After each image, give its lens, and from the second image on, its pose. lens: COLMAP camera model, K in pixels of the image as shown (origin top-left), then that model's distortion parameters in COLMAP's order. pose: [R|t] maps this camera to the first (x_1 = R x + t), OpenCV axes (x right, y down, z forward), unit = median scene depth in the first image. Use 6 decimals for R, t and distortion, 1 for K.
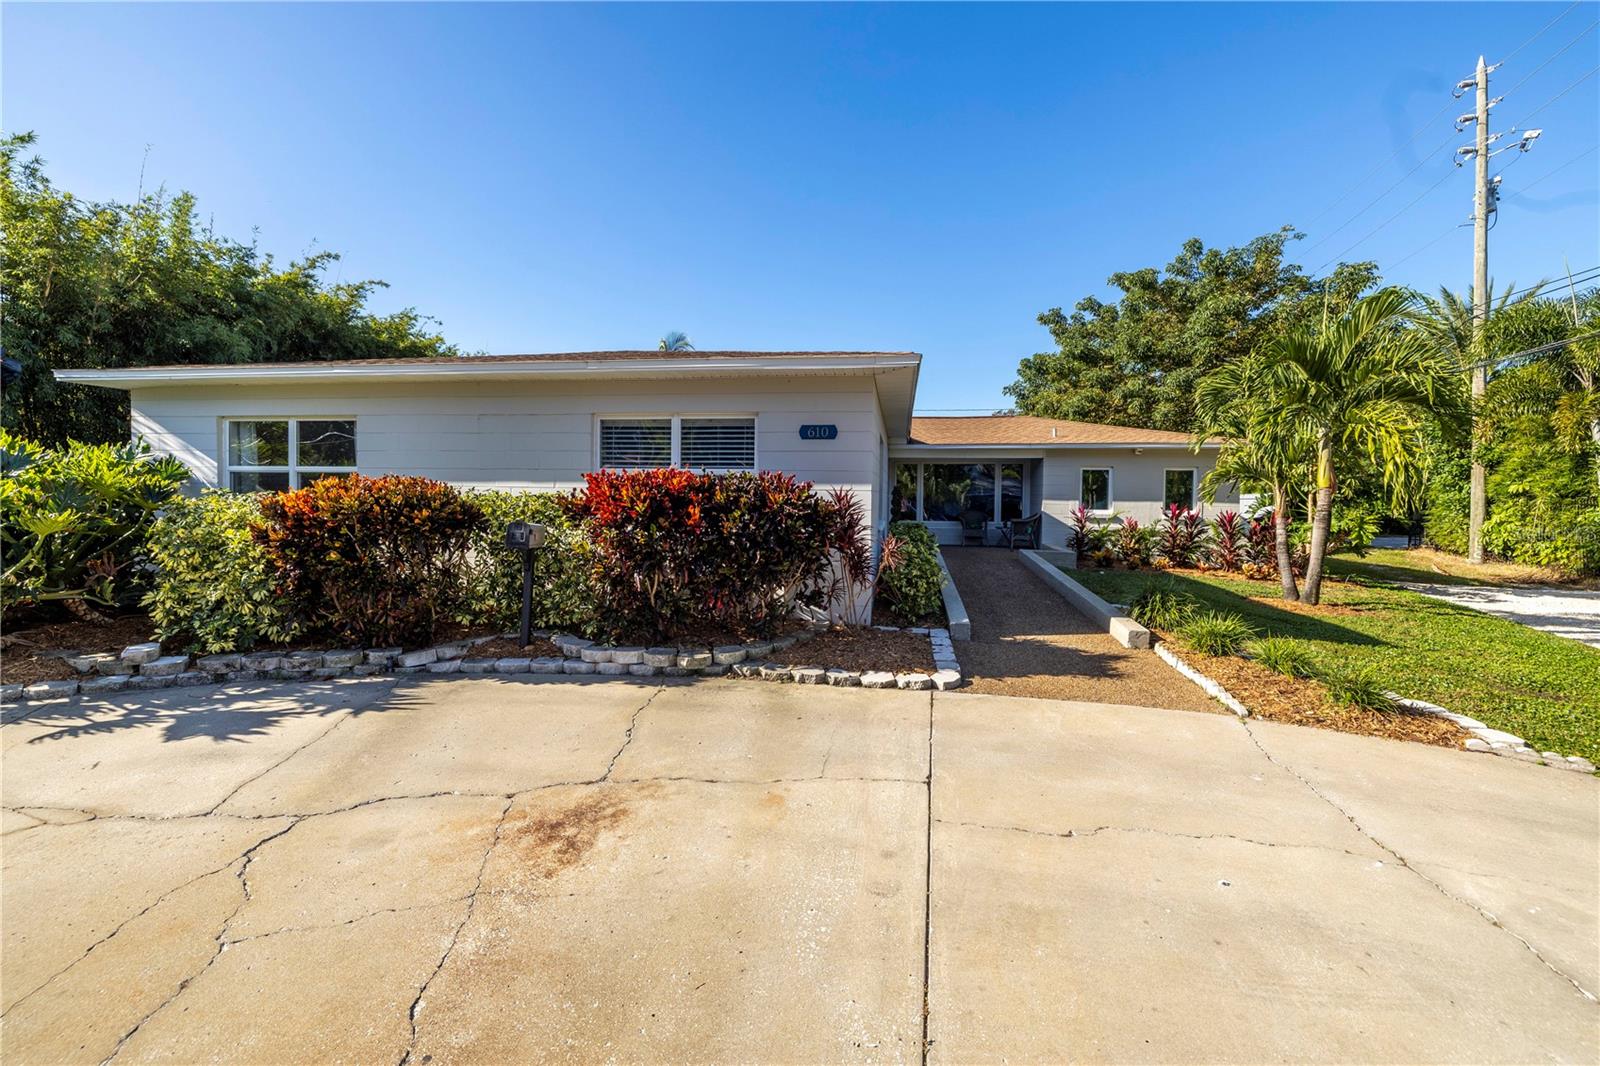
lens RADIAL K [[671.1, 0, 799.6], [0, 671.1, 505.6], [0, 0, 1]] dist [0.000333, -0.000252]
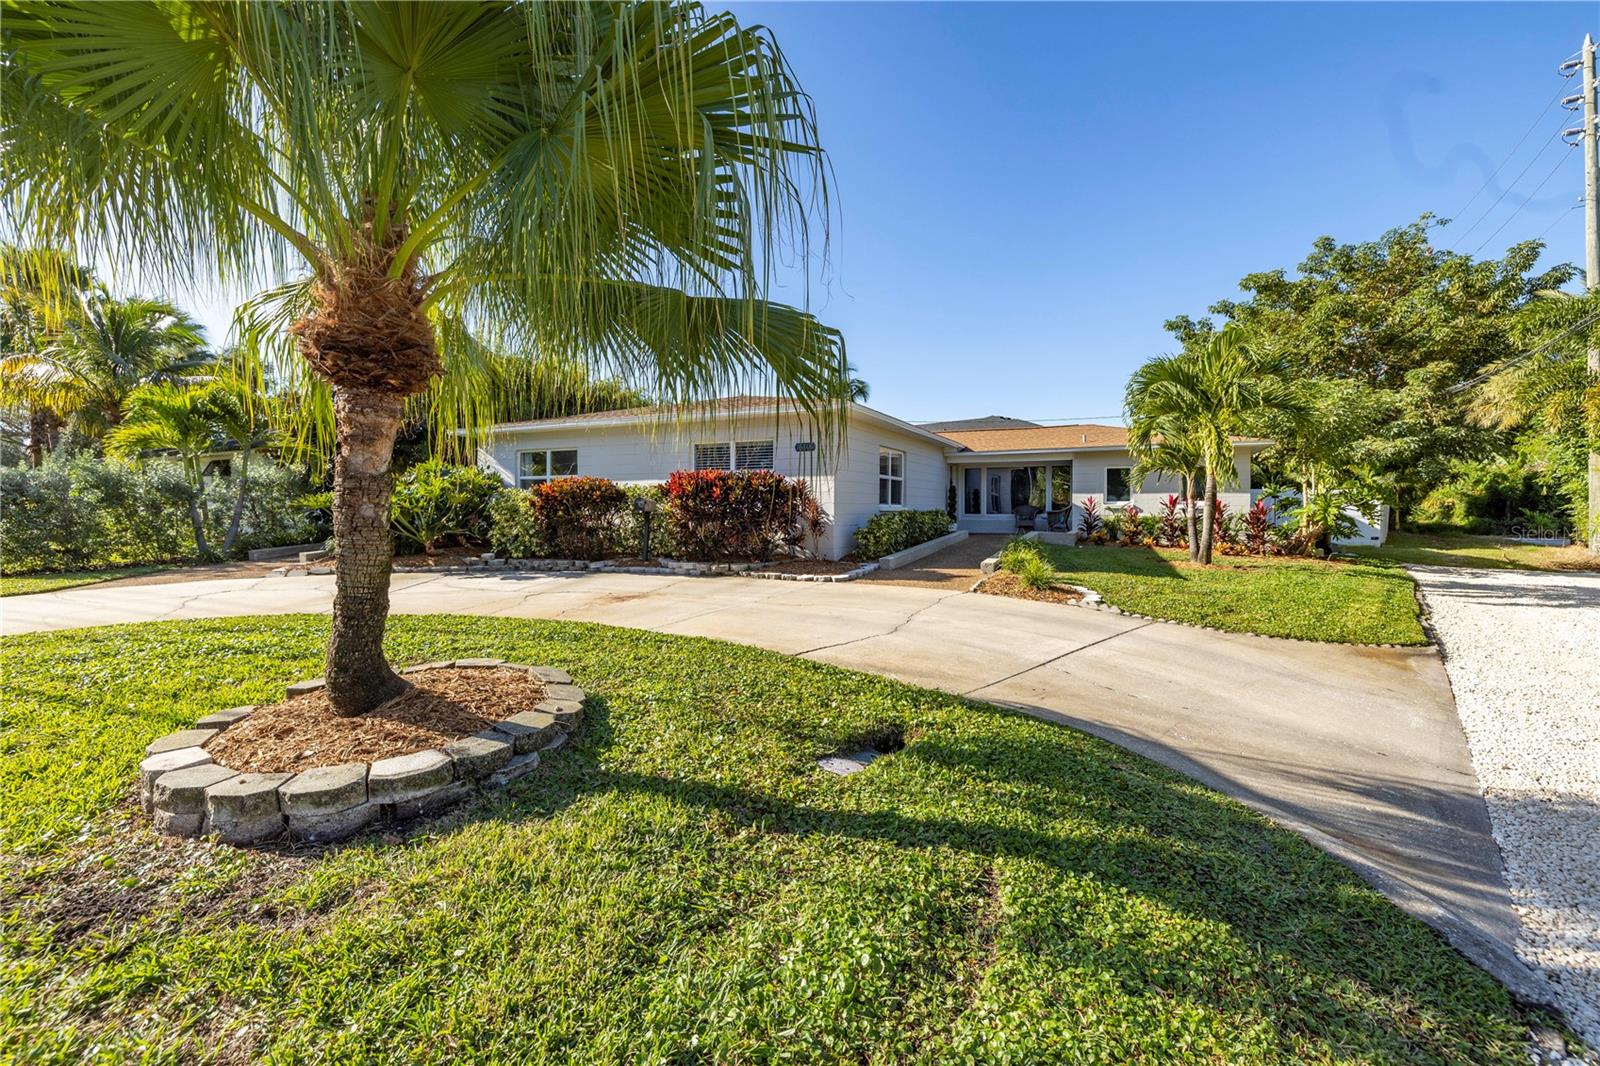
lens RADIAL K [[671.1, 0, 799.6], [0, 671.1, 505.6], [0, 0, 1]] dist [0.000333, -0.000252]
pose [[0.954024, -0.010542, -0.299544, 0.537086], [0.003815, 0.999727, -0.023032, 0.080734], [0.299705, 0.020830, 0.953805, -0.649647]]
